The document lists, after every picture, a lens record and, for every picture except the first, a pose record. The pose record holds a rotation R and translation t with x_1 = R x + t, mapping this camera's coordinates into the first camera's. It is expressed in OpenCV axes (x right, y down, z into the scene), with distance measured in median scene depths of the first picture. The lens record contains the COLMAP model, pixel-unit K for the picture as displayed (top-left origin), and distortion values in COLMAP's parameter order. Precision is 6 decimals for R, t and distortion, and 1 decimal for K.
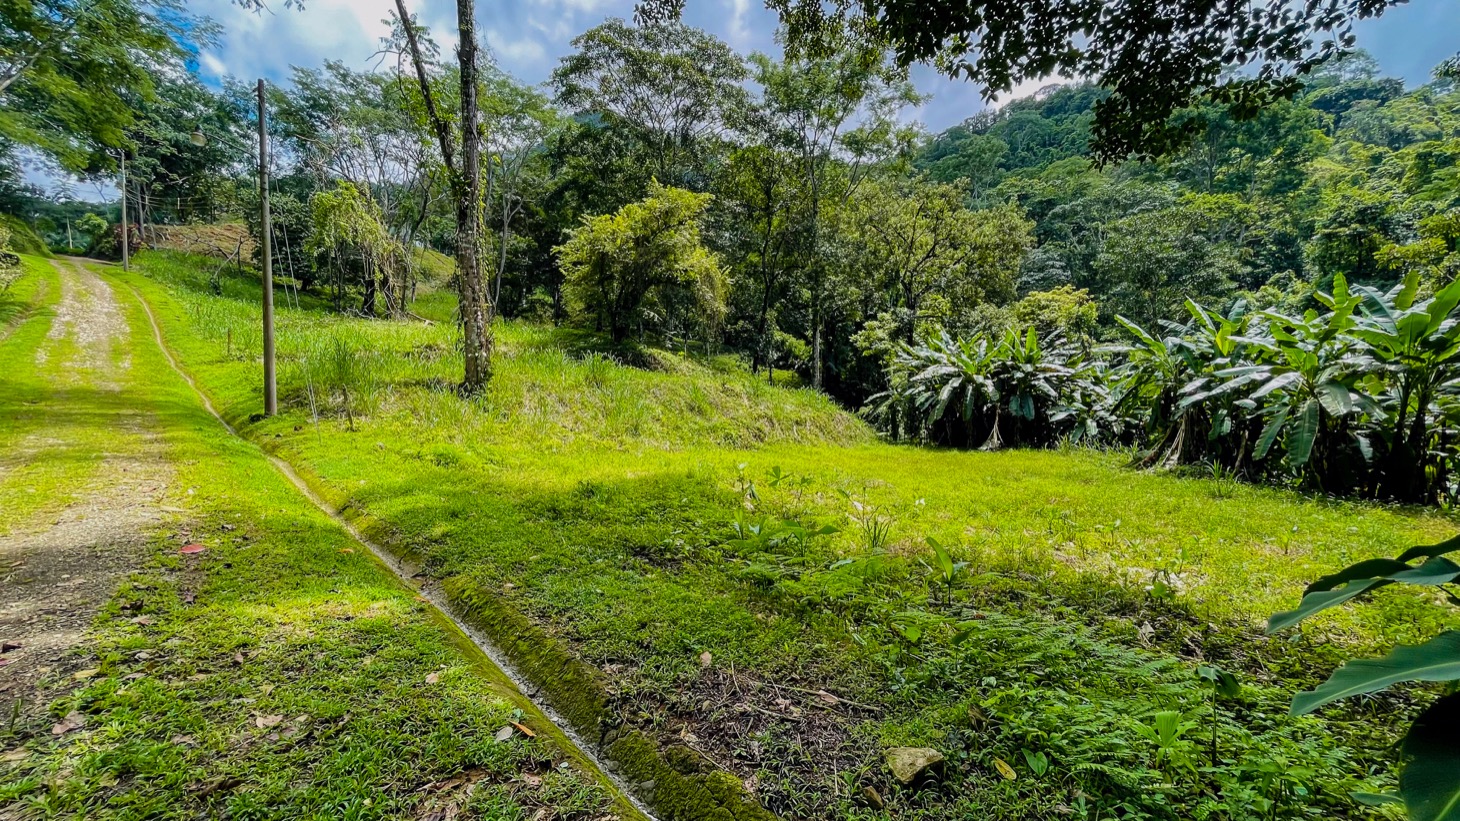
lens RADIAL K [[597.7, 0, 731.6], [0, 597.7, 415.3], [0, 0, 1]] dist [0.001883, 0.000213]
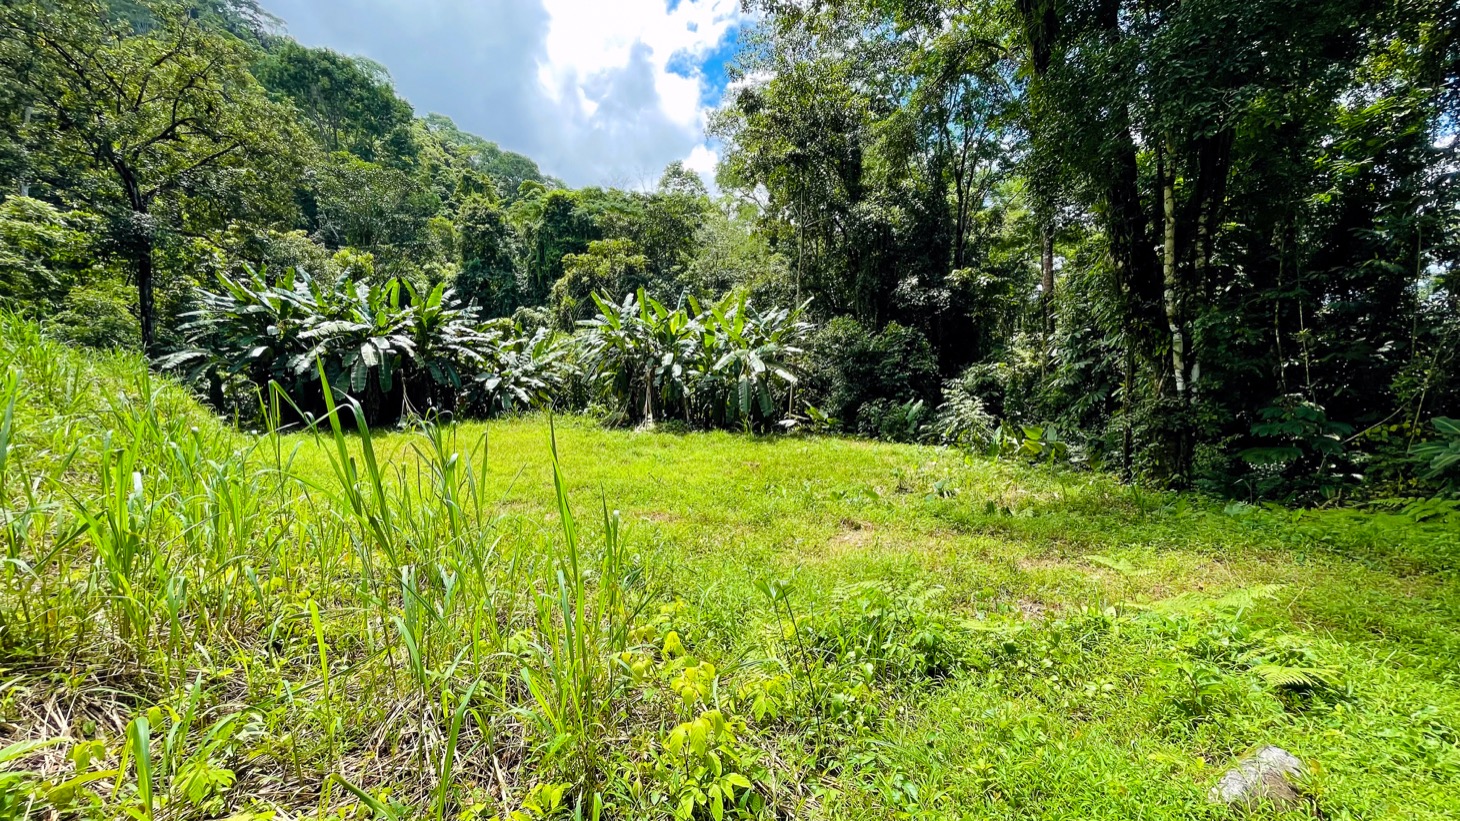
lens RADIAL K [[597.7, 0, 730.5], [0, 597.7, 409.1], [0, 0, 1]] dist [0.001883, 0.000213]
pose [[0.201325, -0.077120, 0.976484, -0.243941], [0.007418, 0.996987, 0.077210, -0.022521], [-0.979496, -0.008301, 0.201290, 0.335706]]
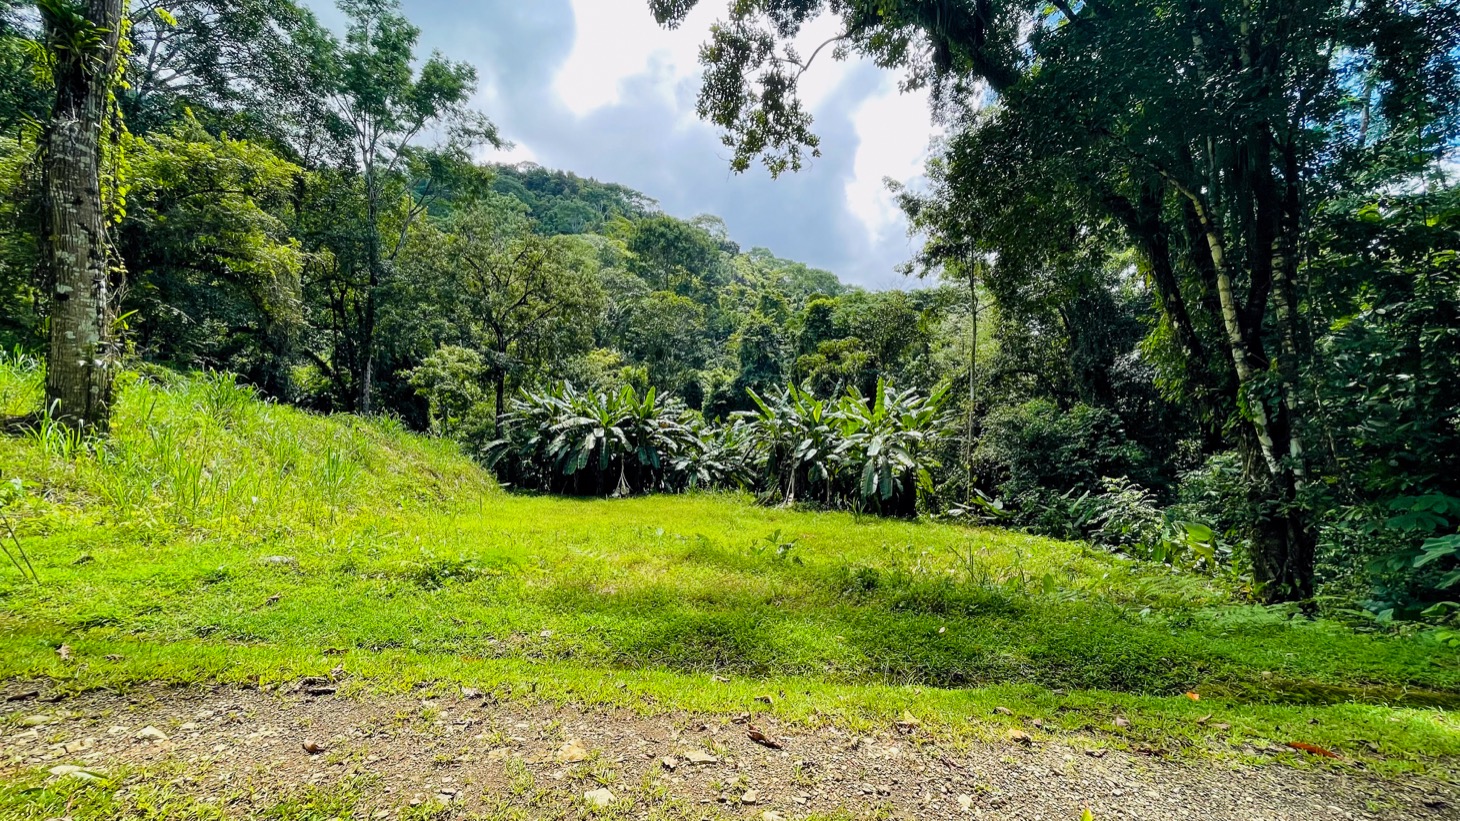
lens RADIAL K [[597.7, 0, 726.1], [0, 597.7, 414.1], [0, 0, 1]] dist [0.001883, 0.000213]
pose [[0.659325, 0.057901, 0.749625, -0.219158], [-0.001131, 0.997105, -0.076023, -0.007298], [-0.751857, 0.049276, 0.657482, 0.119574]]
